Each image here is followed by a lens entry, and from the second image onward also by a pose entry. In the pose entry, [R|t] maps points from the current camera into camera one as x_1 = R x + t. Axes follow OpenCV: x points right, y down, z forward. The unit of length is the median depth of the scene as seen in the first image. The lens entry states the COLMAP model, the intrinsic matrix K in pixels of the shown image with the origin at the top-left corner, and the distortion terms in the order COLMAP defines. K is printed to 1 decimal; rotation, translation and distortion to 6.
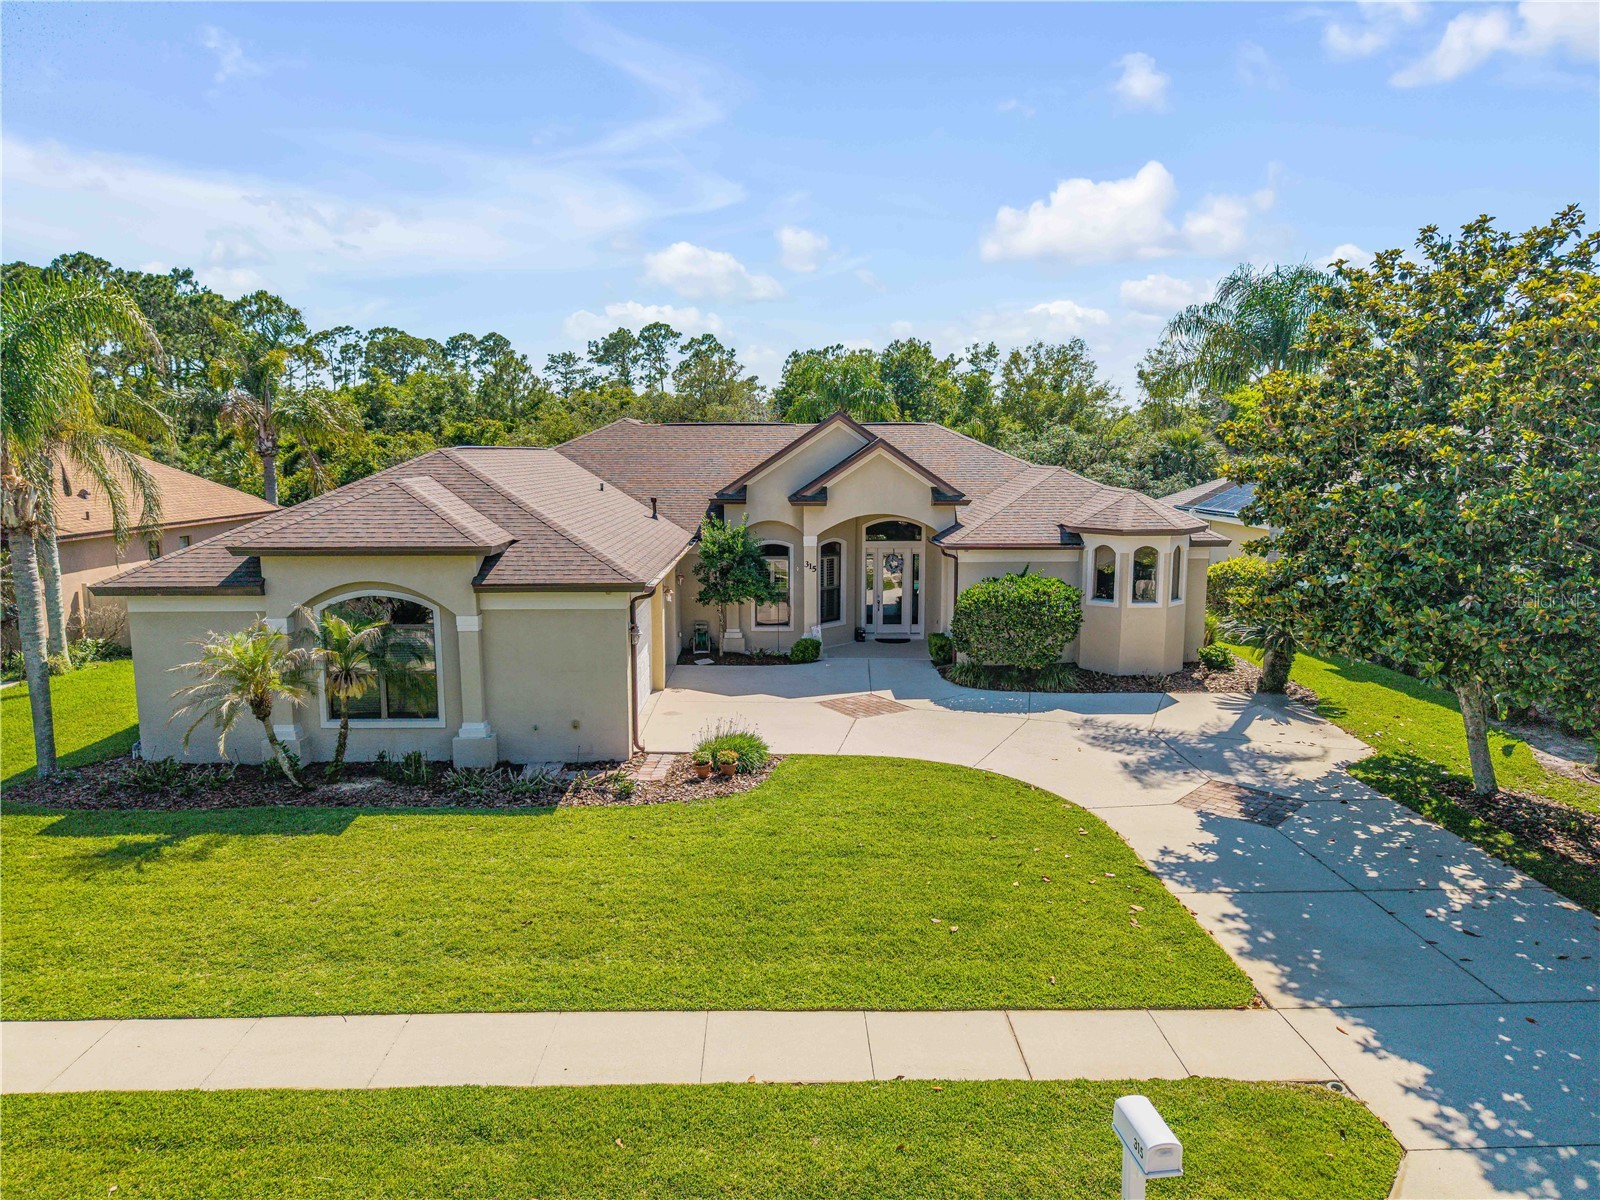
lens RADIAL K [[1075.9, 0, 800.0], [0, 1075.9, 600.0], [0, 0, 1]] dist [0.006117, -0.006736]
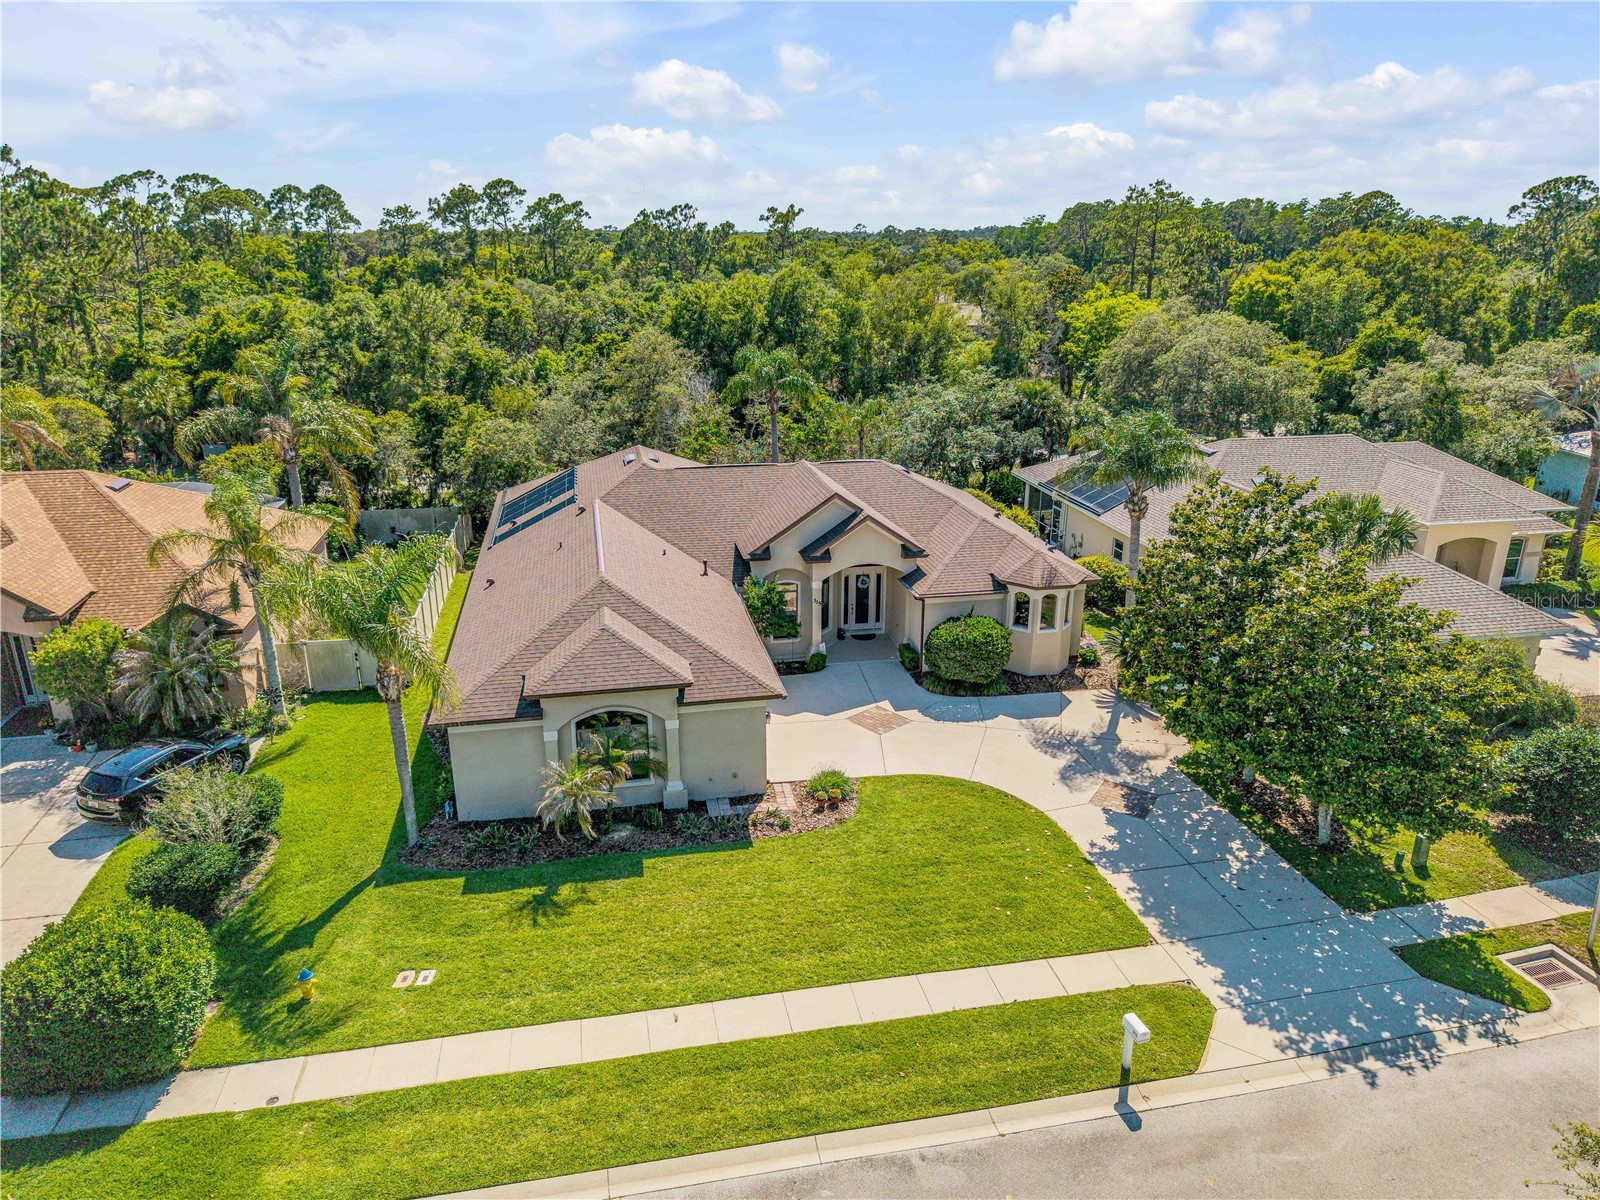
lens RADIAL K [[1075.9, 0, 800.0], [0, 1075.9, 600.0], [0, 0, 1]] dist [0.006117, -0.006736]
pose [[0.984589, -0.053371, 0.166543, -0.411601], [0.021775, 0.982298, 0.186054, -0.495069], [-0.173525, -0.179560, 0.968322, -0.594184]]
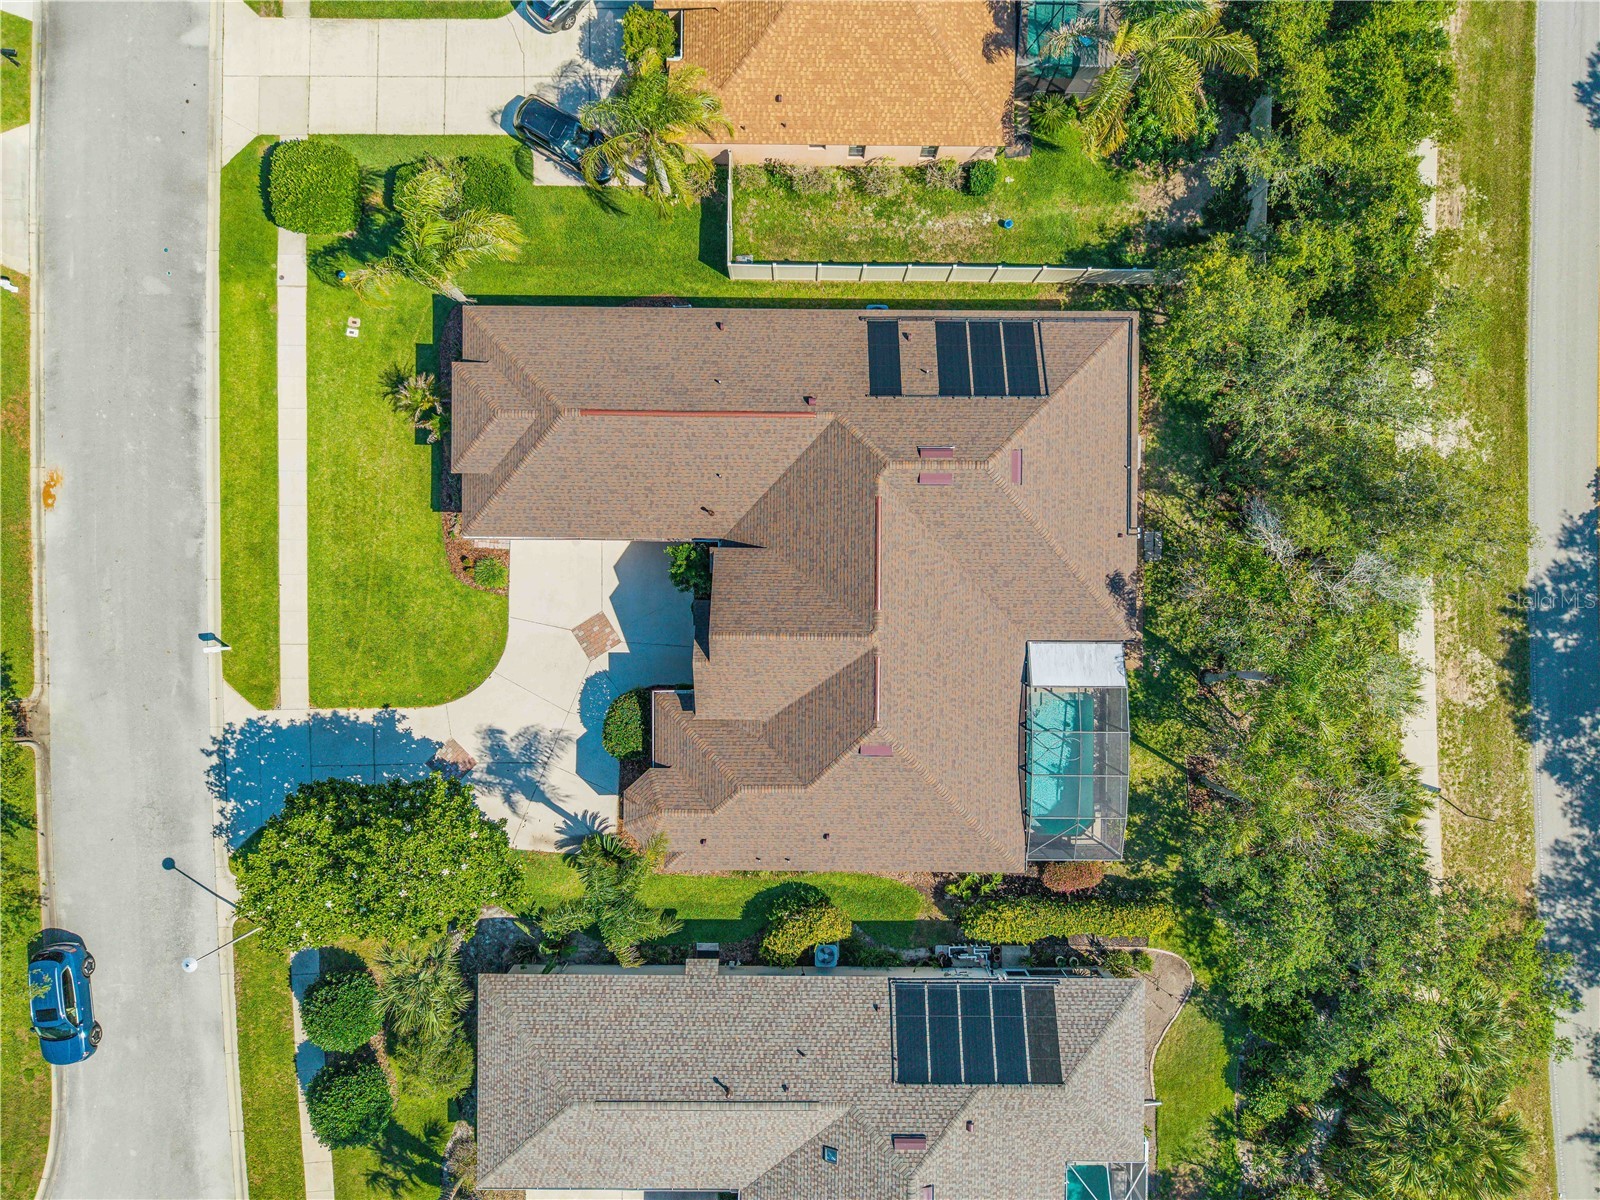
lens RADIAL K [[1075.9, 0, 800.0], [0, 1075.9, 600.0], [0, 0, 1]] dist [0.006117, -0.006736]
pose [[-0.026753, 0.999622, 0.006365, -0.039900], [-0.130445, -0.009804, 0.991407, -2.672905], [0.991095, 0.025693, 0.130658, 1.546582]]
